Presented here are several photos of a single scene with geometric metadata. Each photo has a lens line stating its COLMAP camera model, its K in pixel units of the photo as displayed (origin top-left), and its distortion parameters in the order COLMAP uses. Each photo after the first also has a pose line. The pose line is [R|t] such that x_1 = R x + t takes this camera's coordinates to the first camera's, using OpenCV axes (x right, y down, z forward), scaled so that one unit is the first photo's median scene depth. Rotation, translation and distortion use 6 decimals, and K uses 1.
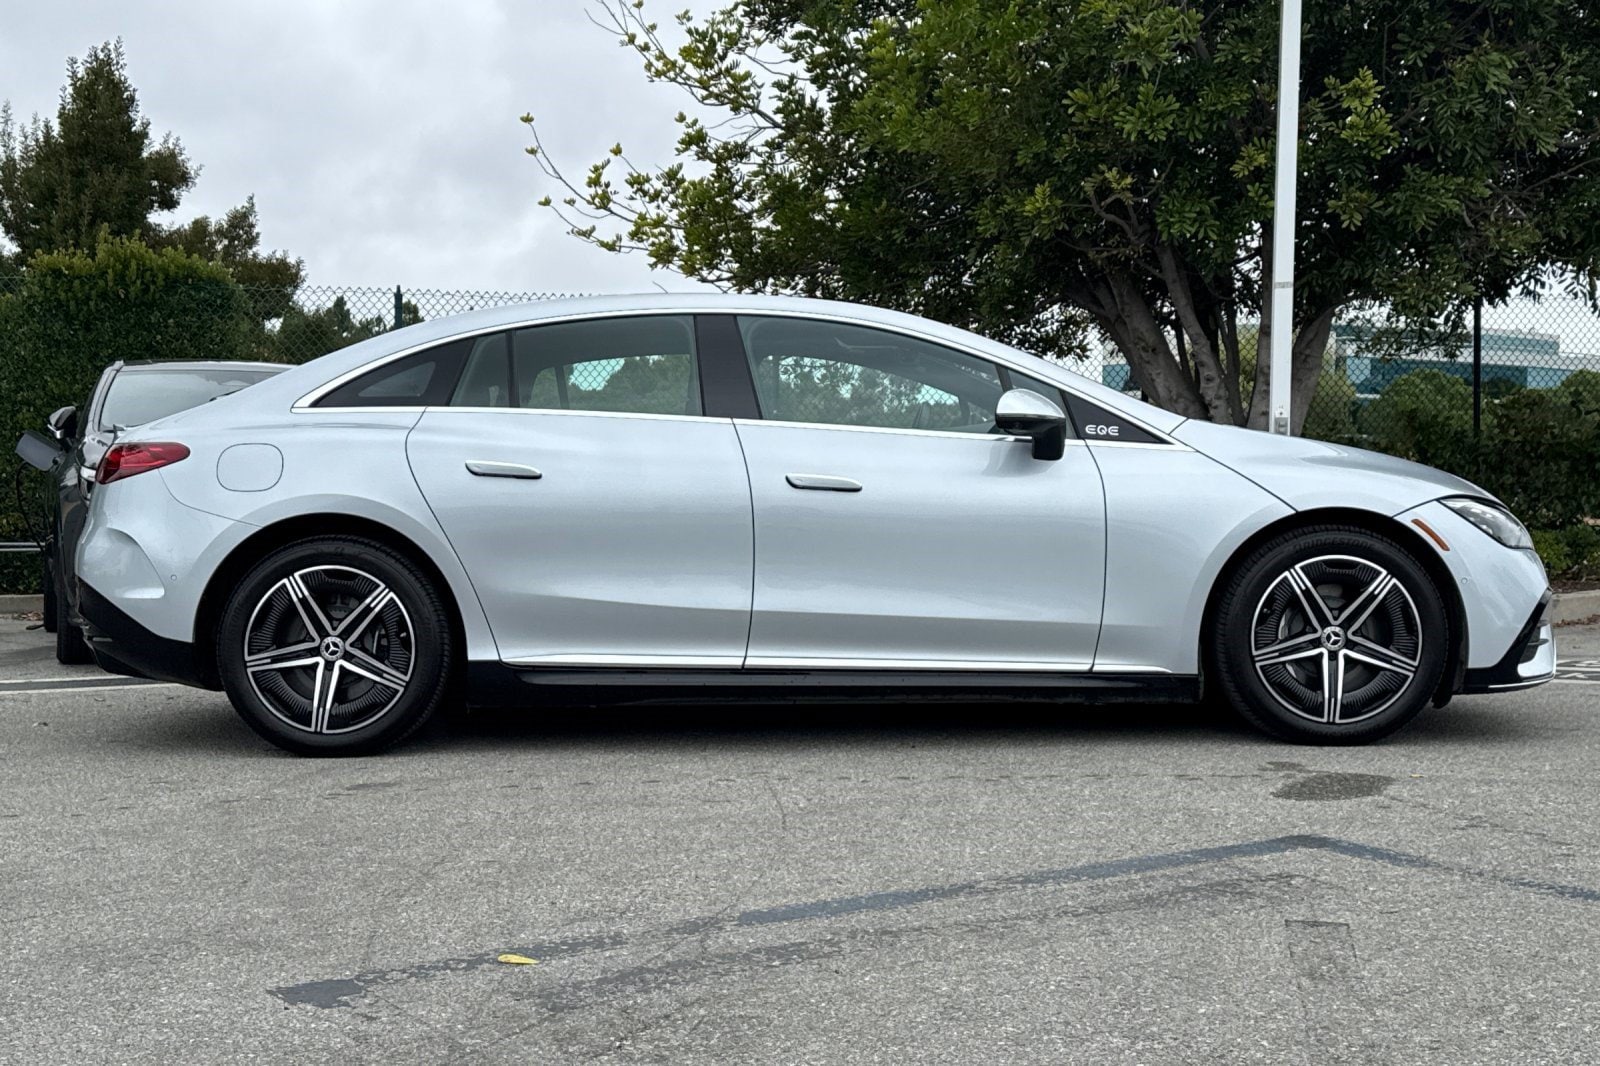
lens RADIAL K [[1959.3, 0, 796.1], [0, 1959.3, 552.8], [0, 0, 1]] dist [0.236153, -0.455084]
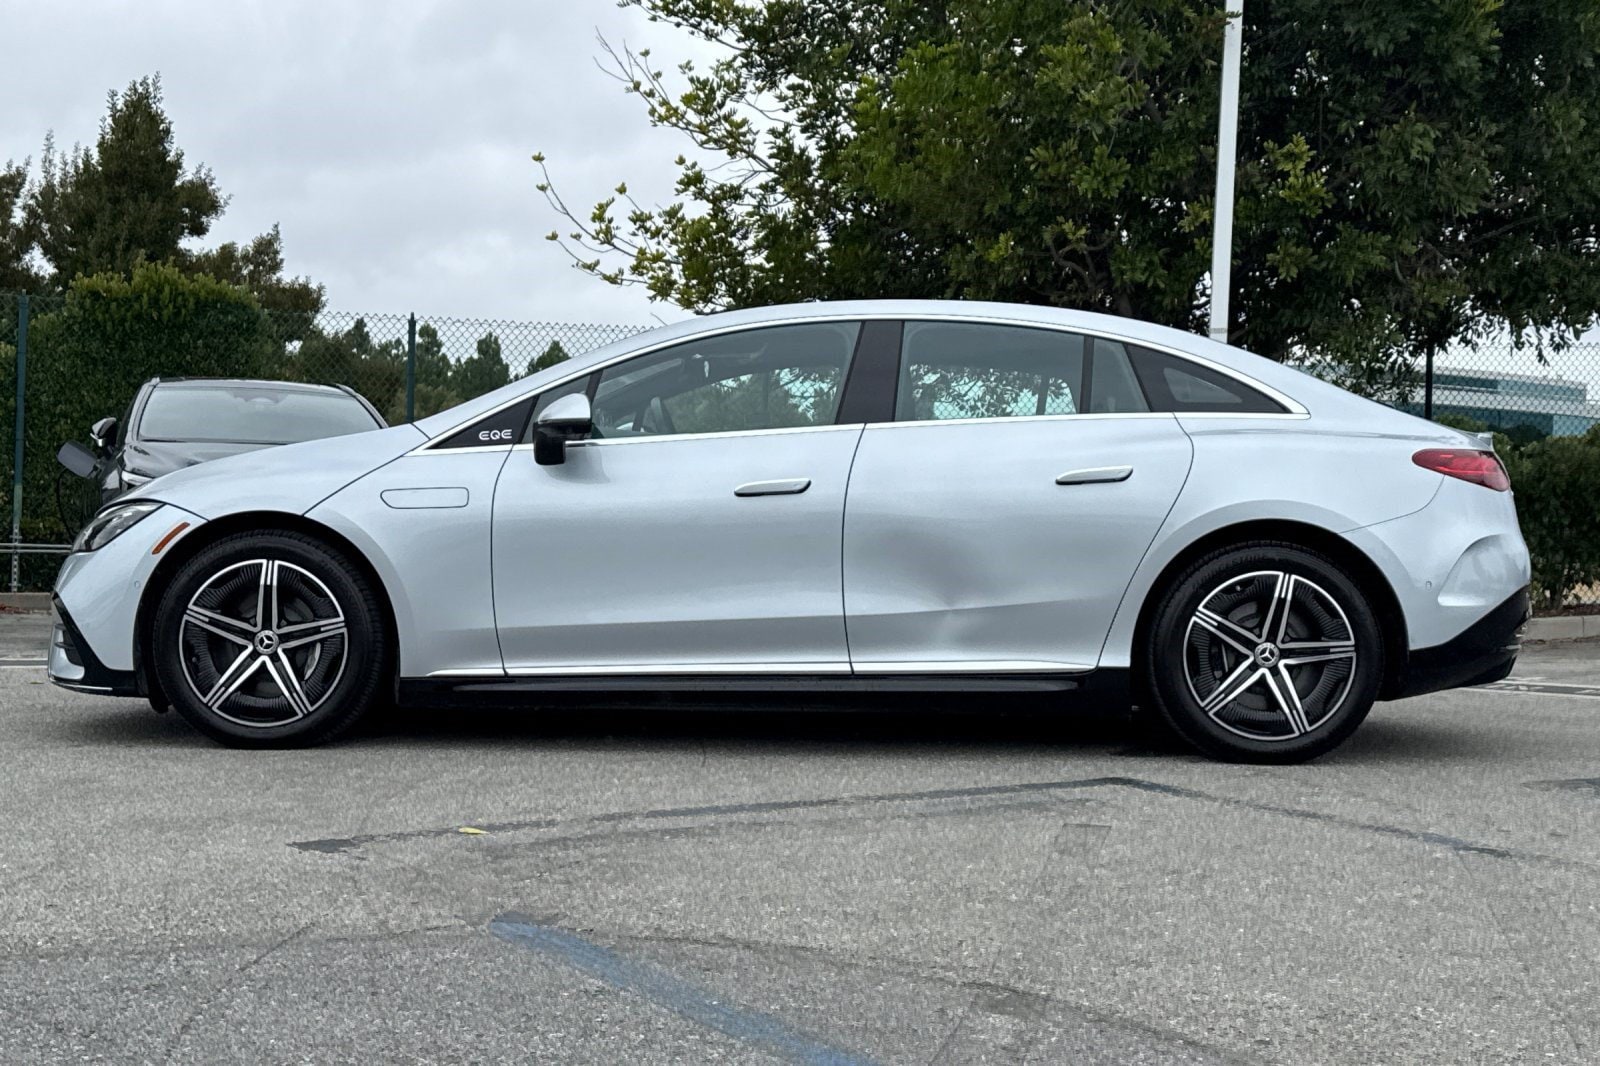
lens RADIAL K [[2037.1, 0, 806.2], [0, 2037.1, 572.0], [0, 0, 1]] dist [0.161473, -0.116758]
pose [[0.999717, 0.021838, -0.009479, 0.026153], [-0.021928, 0.999715, -0.009462, 0.011041], [0.009270, 0.009667, 0.999910, -0.106750]]
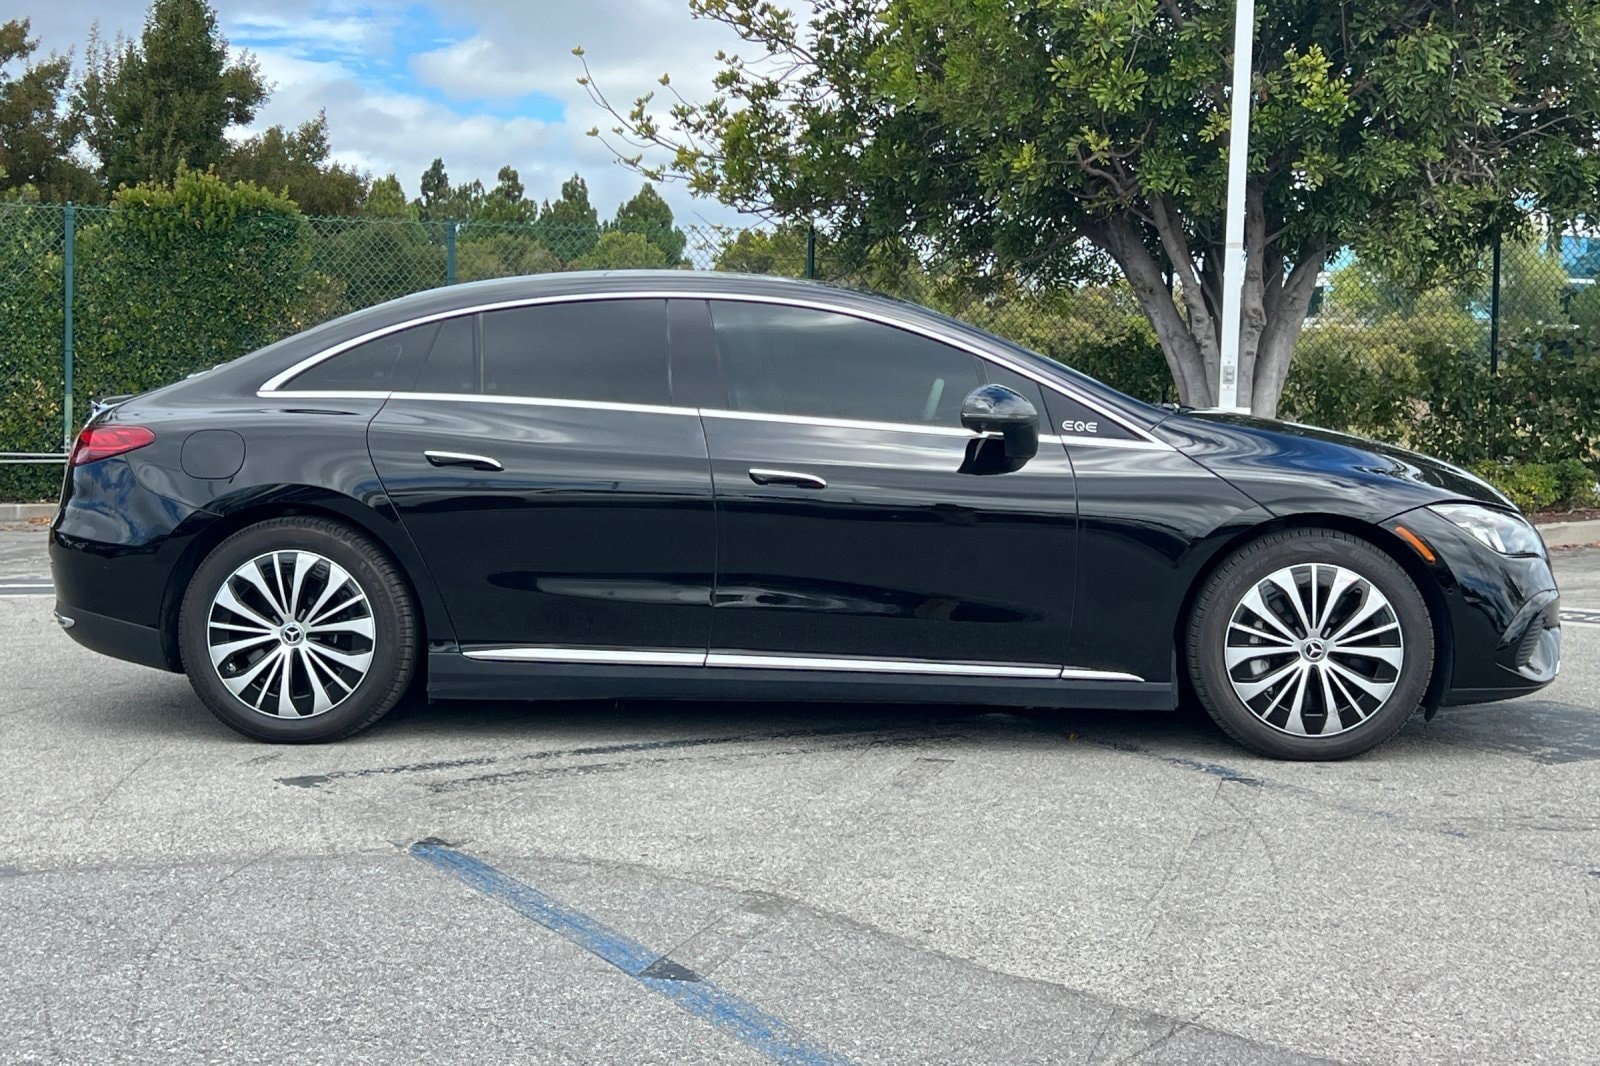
lens RADIAL K [[2338.7, 0, 856.2], [0, 2338.7, 534.7], [0, 0, 1]] dist [0.142341, -0.132643]
pose [[0.998370, 0.016970, -0.054487, 0.090635], [-0.014696, 0.999015, 0.041874, -0.021461], [0.055144, -0.041005, 0.997636, -0.260726]]
